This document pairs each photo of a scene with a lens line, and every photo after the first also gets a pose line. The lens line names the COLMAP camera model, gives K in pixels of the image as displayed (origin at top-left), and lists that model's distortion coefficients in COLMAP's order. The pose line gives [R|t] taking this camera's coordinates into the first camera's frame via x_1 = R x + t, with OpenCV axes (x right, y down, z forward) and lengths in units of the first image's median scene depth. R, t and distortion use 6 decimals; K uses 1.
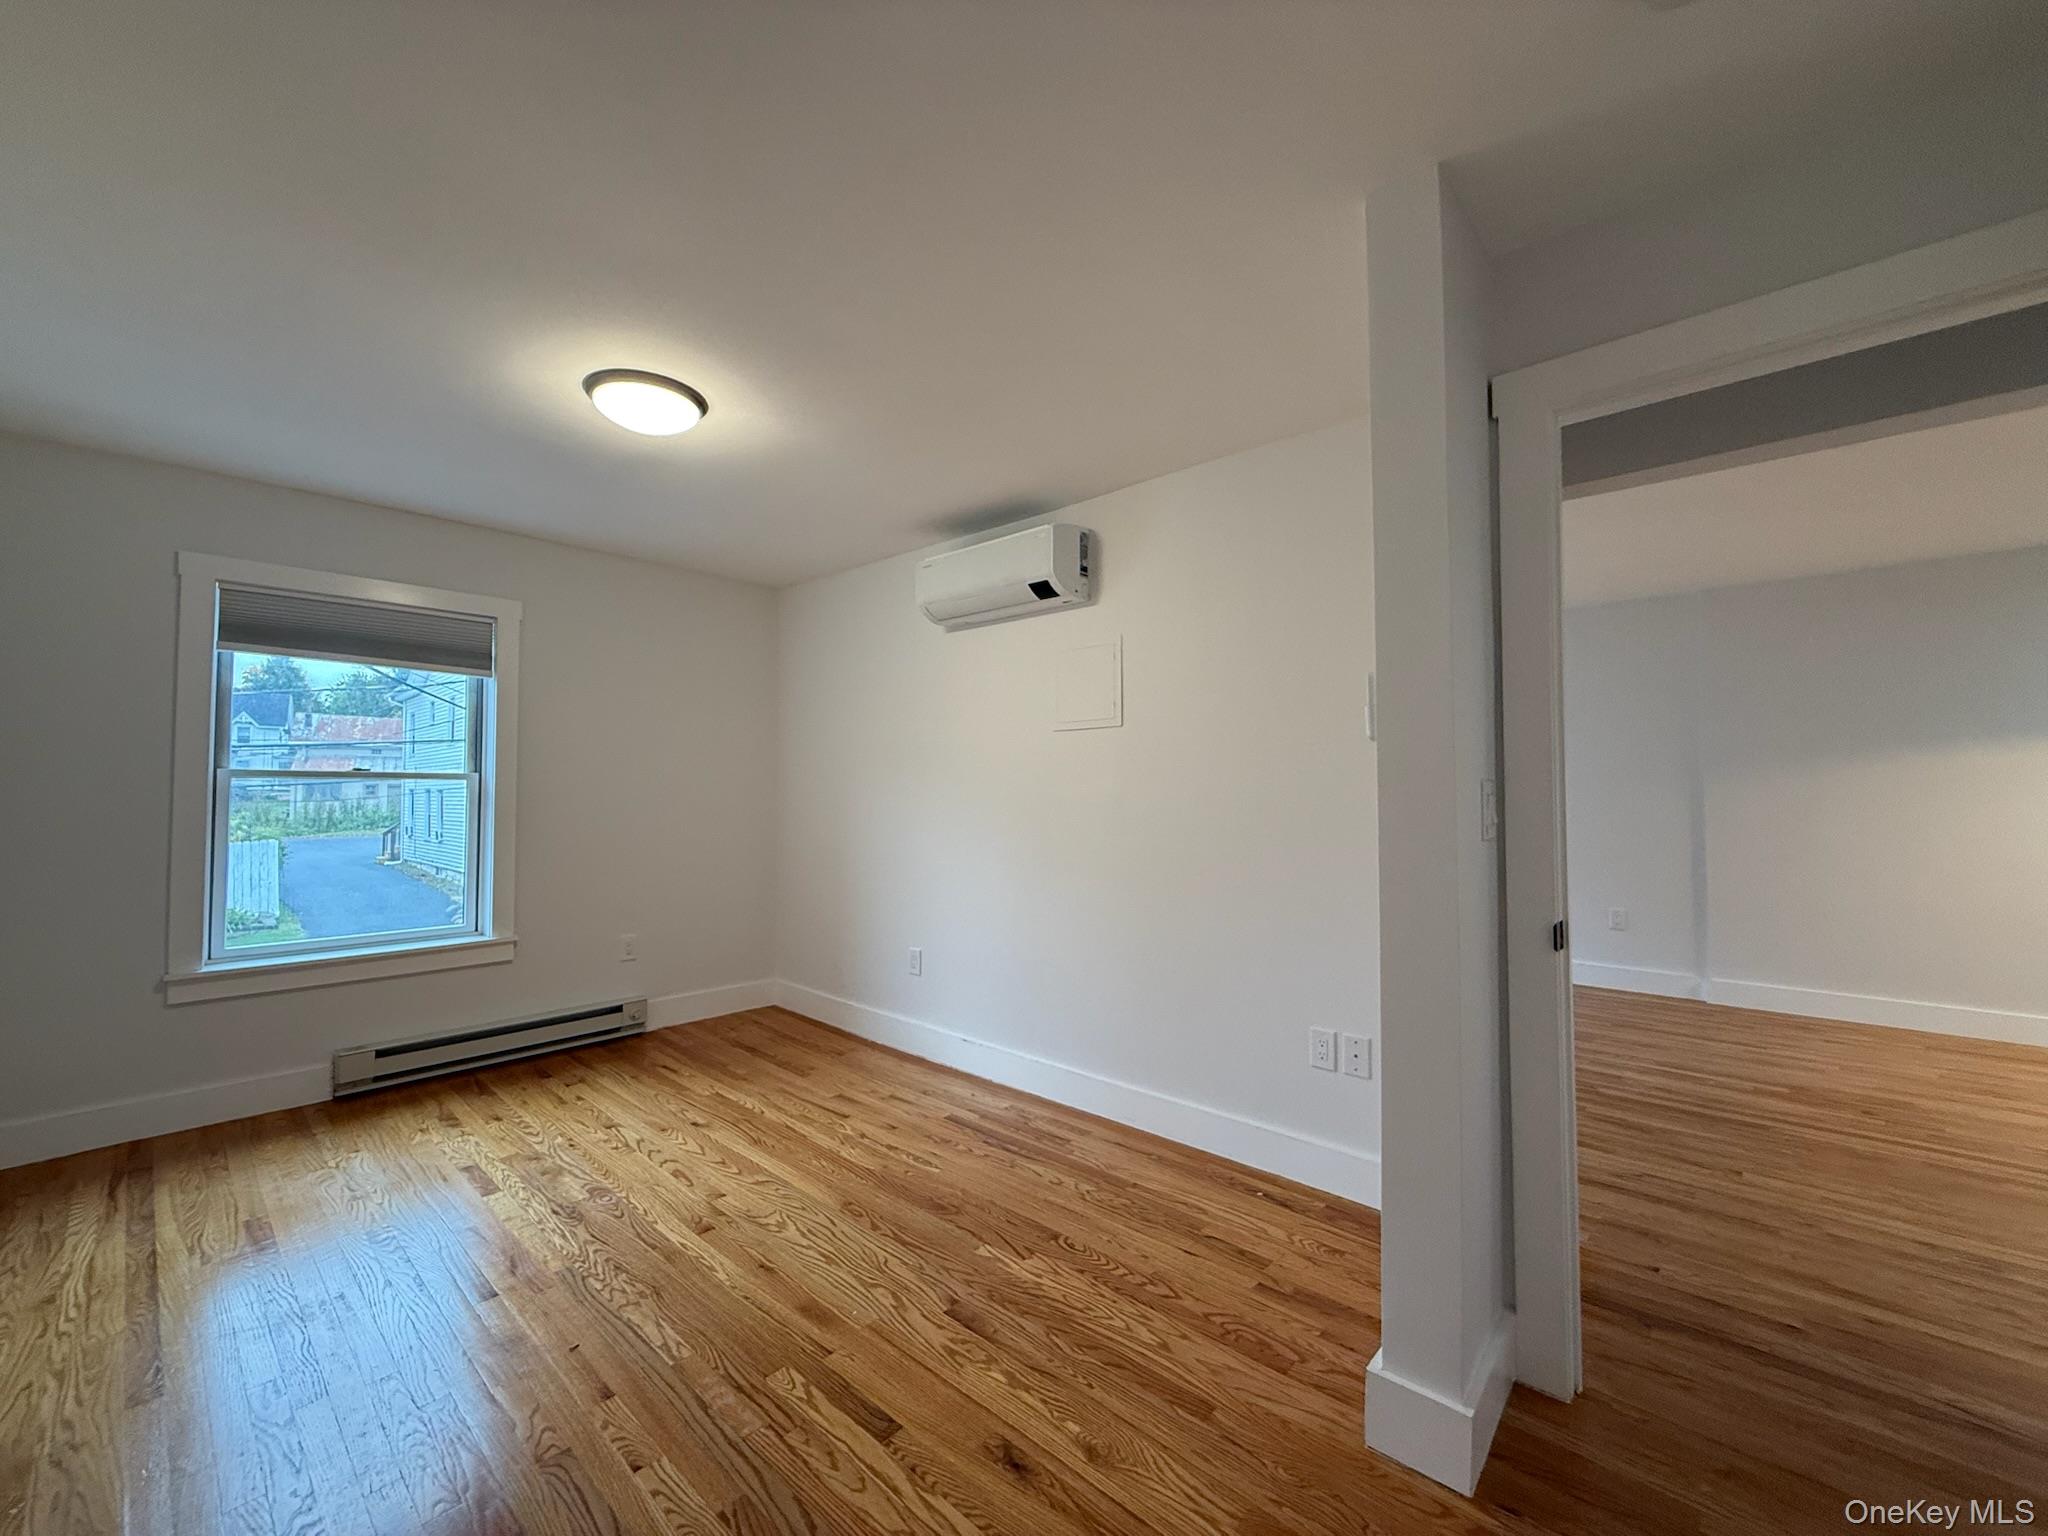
lens RADIAL K [[809.2, 0, 1011.7], [0, 809.2, 765.0], [0, 0, 1]] dist [-0.001470, -0.000061]
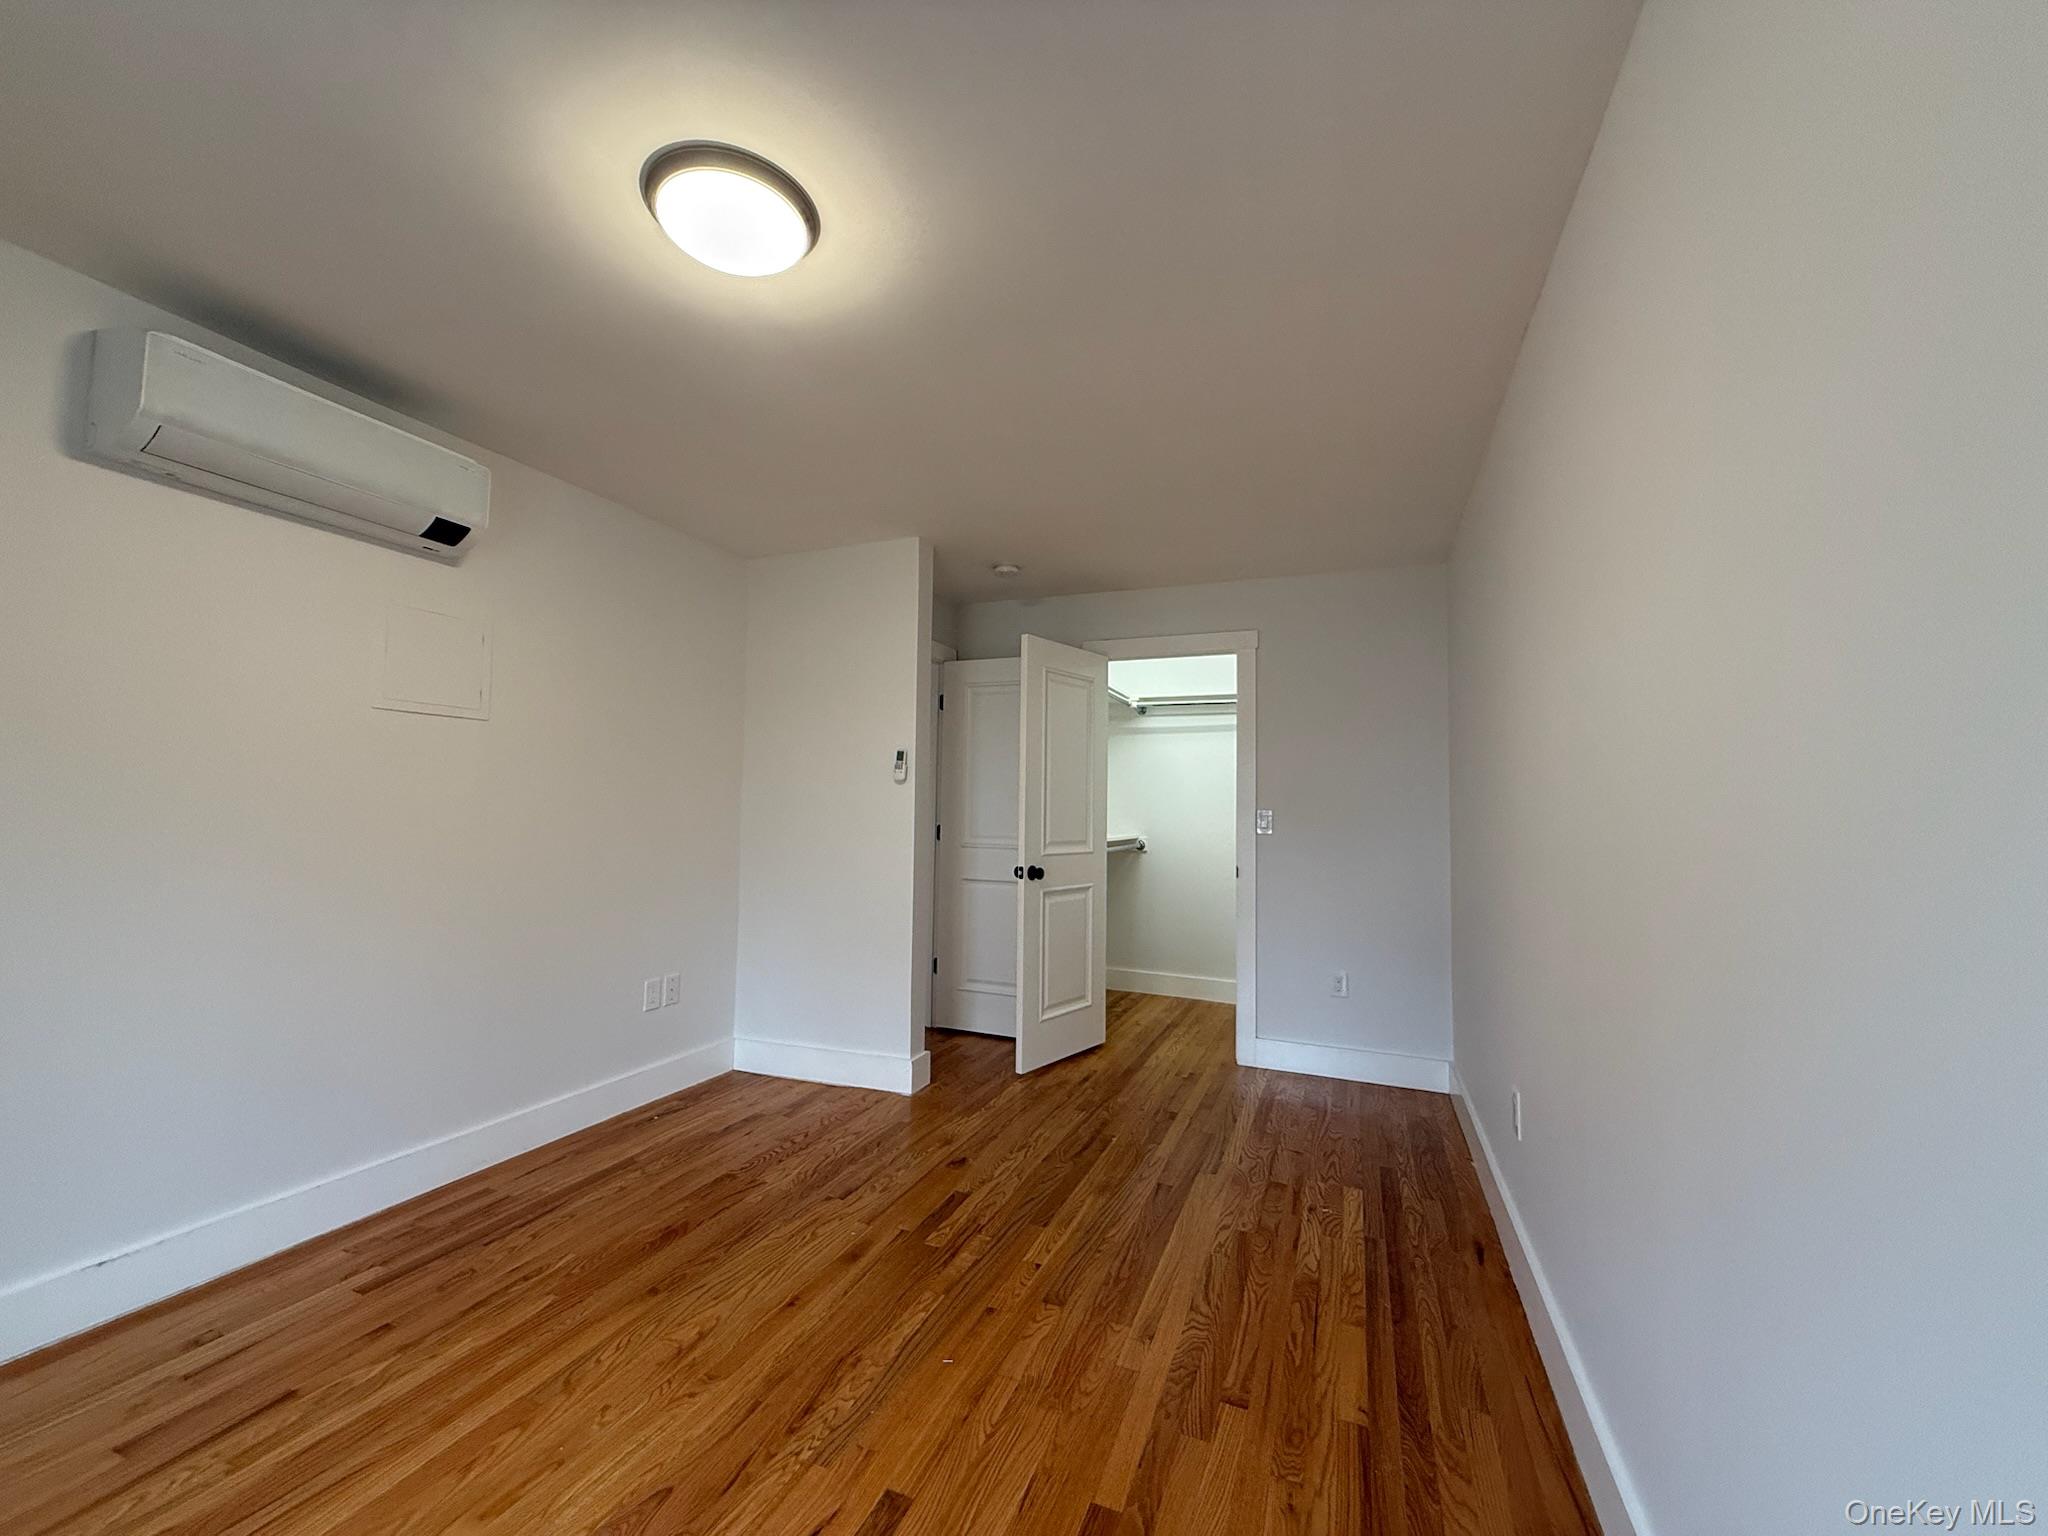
lens RADIAL K [[809.2, 0, 1011.5], [0, 809.2, 767.3], [0, 0, 1]] dist [-0.001470, -0.000061]
pose [[-0.335185, 0.049240, 0.940865, -1.062344], [-0.045691, 0.996609, -0.068434, 0.044498], [-0.941044, -0.065927, -0.331798, 0.905386]]
